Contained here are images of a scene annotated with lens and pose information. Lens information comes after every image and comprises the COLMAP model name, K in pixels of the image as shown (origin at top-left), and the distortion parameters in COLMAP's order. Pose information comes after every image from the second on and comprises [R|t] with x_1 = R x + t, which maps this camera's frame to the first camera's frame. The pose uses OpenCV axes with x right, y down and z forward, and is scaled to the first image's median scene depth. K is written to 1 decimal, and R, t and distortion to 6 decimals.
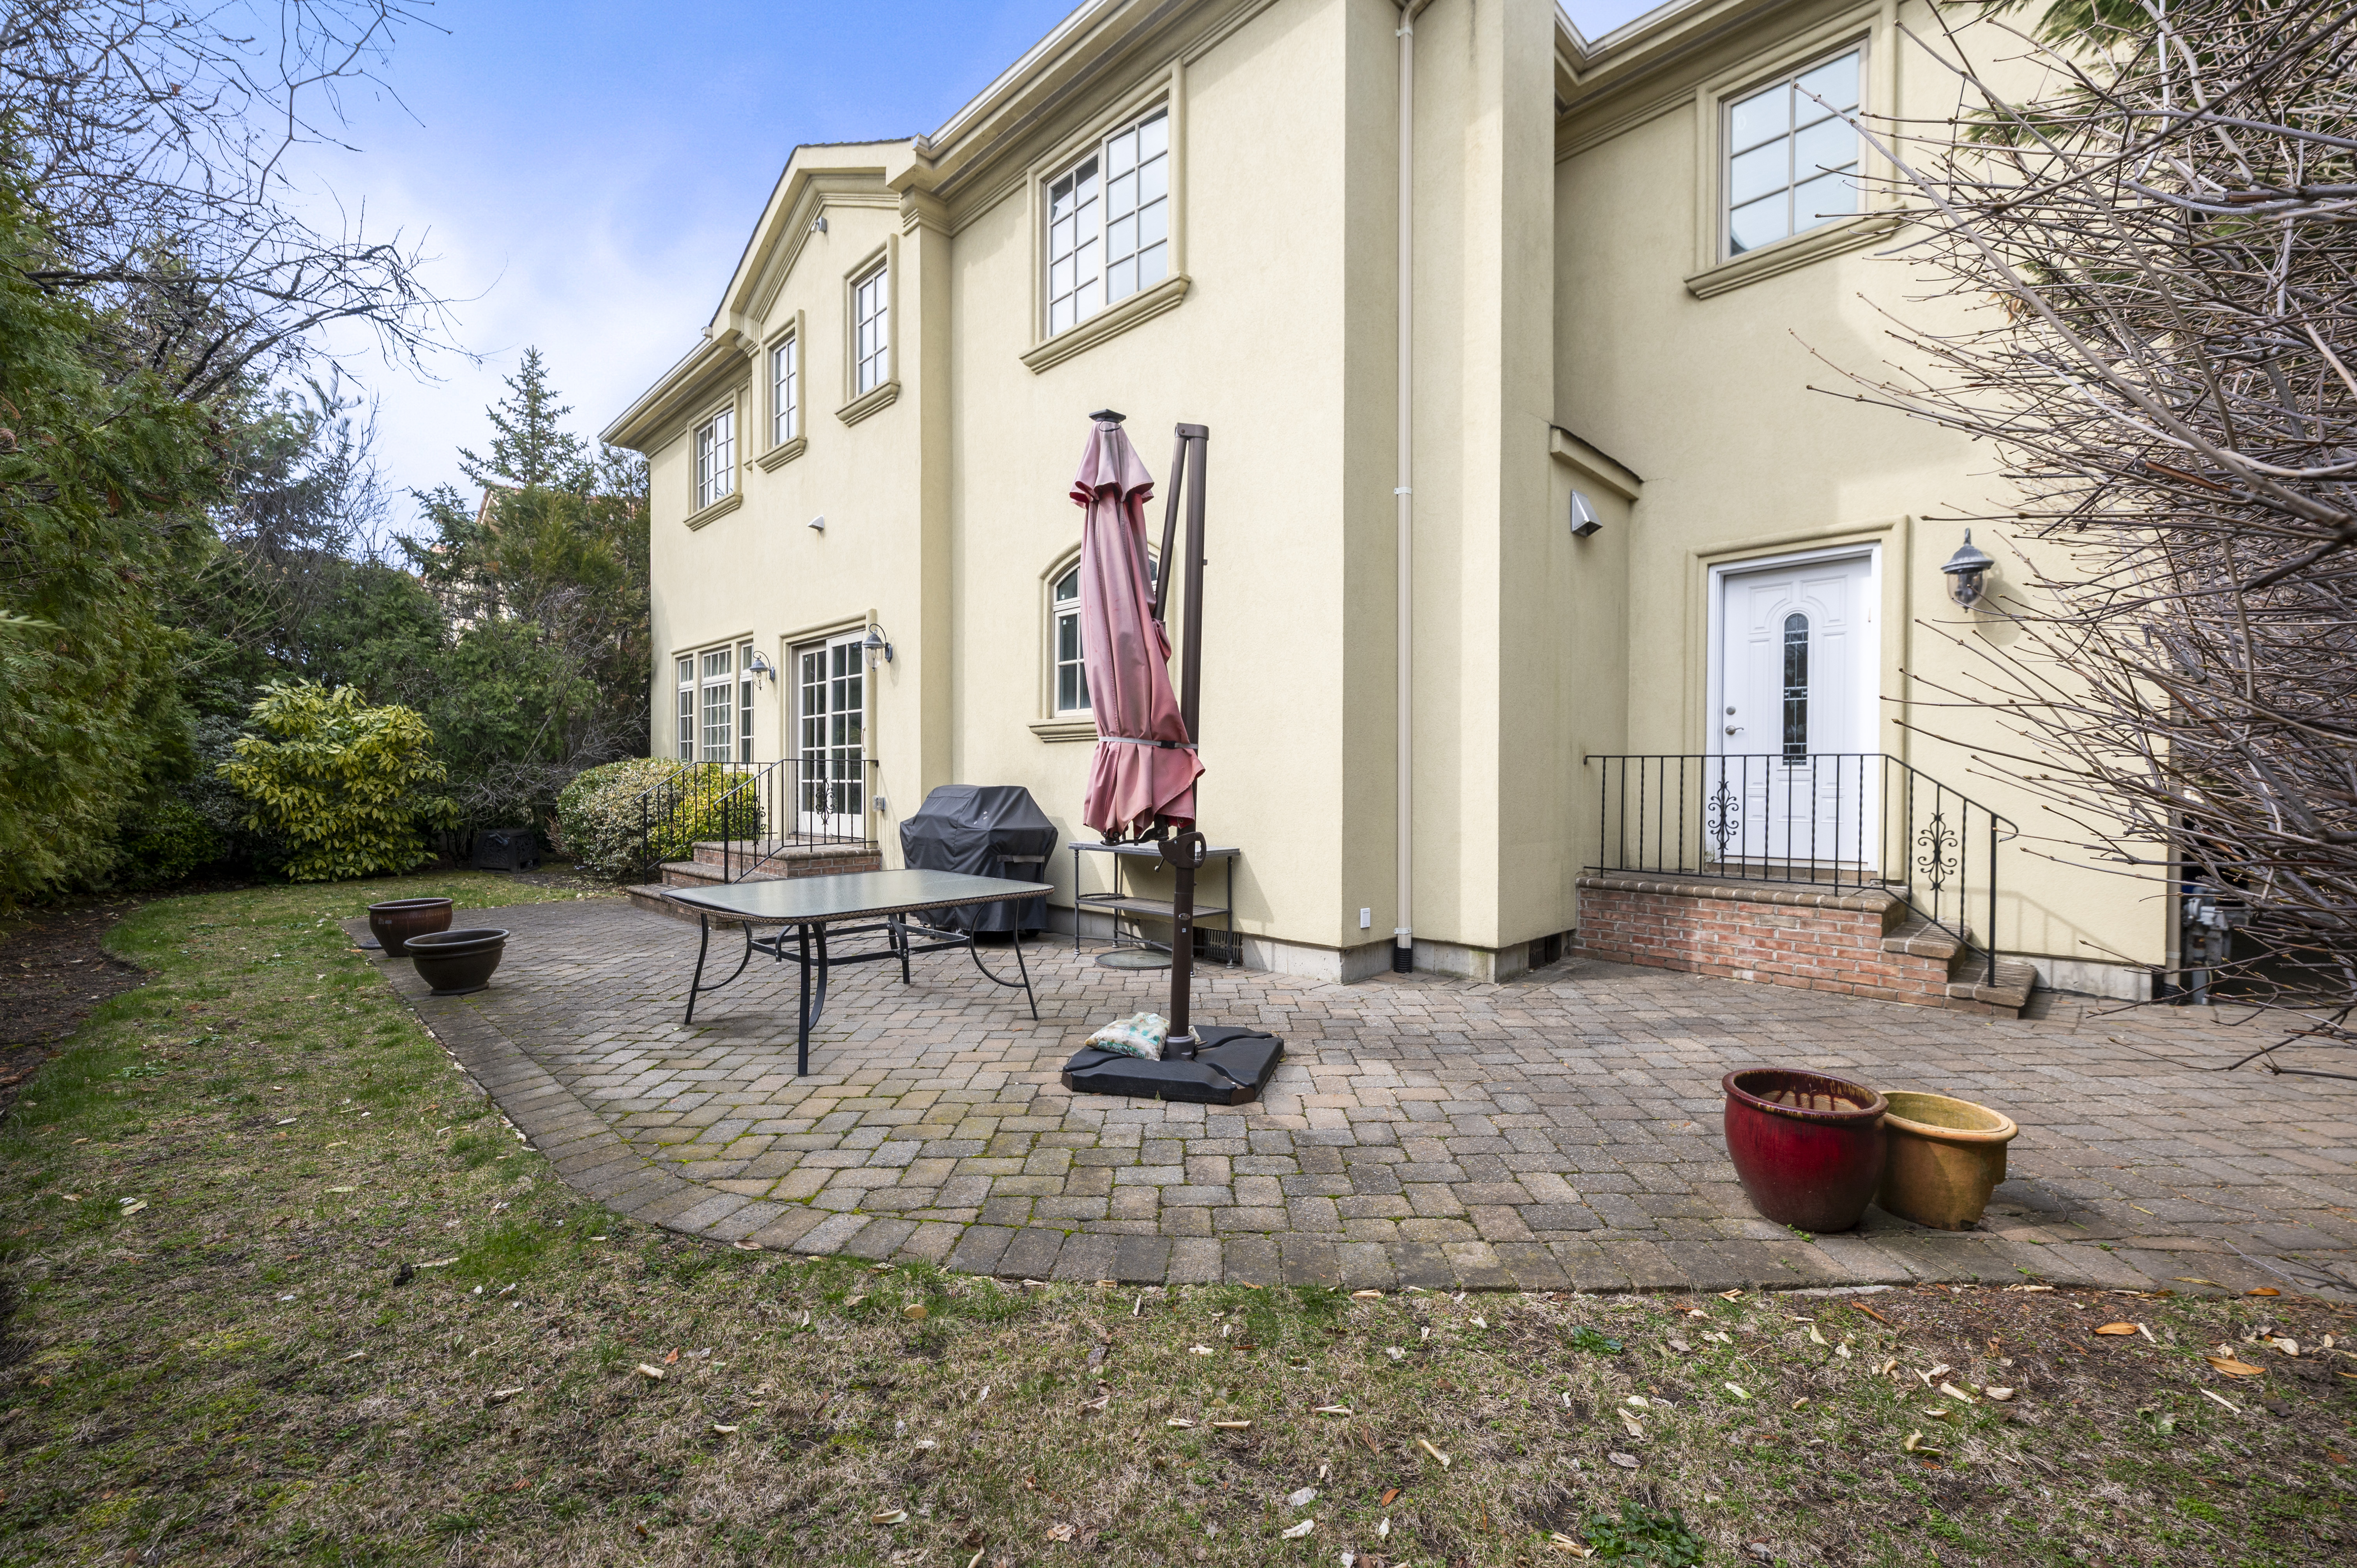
lens RADIAL K [[948.1, 0, 1198.7], [0, 948.1, 795.1], [0, 0, 1]] dist [0.000416, -0.000161]
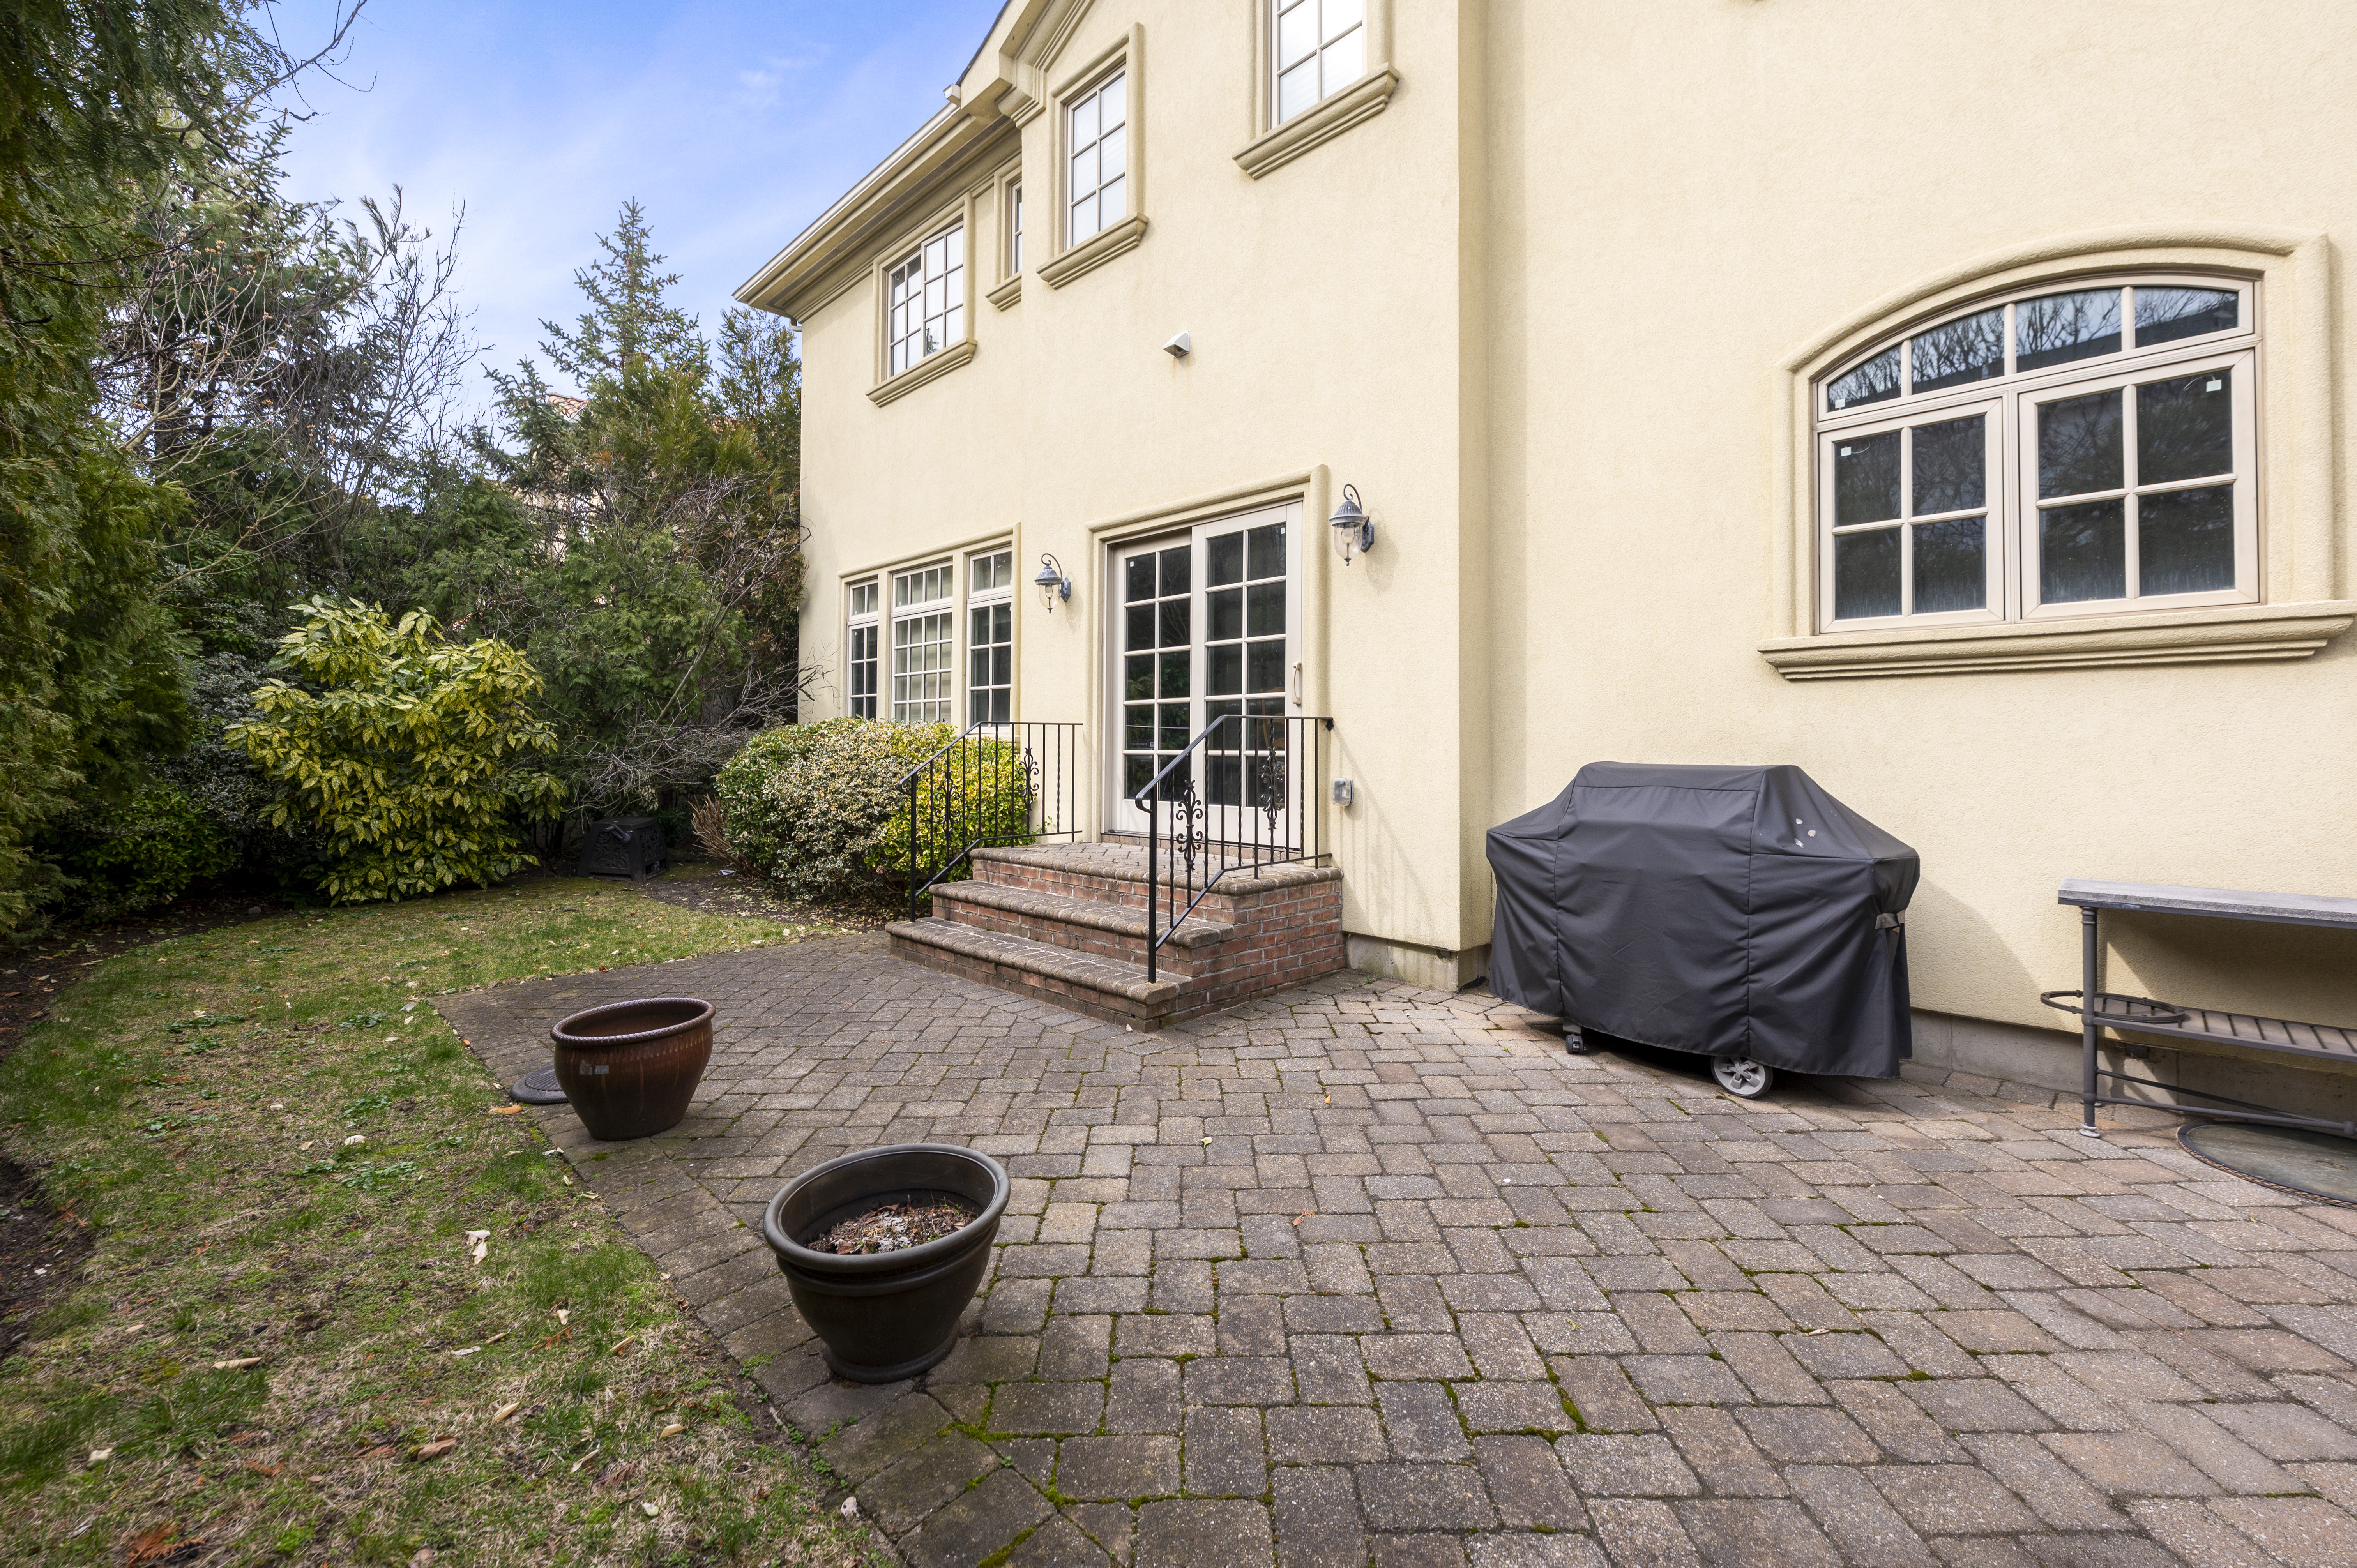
lens RADIAL K [[948.1, 0, 1184.8], [0, 948.1, 736.7], [0, 0, 1]] dist [0.000416, -0.000161]
pose [[0.999964, -0.000007, -0.008520, -0.350503], [-0.000201, 0.999703, -0.024380, -0.008900], [0.008518, 0.024380, 0.999666, 0.334927]]
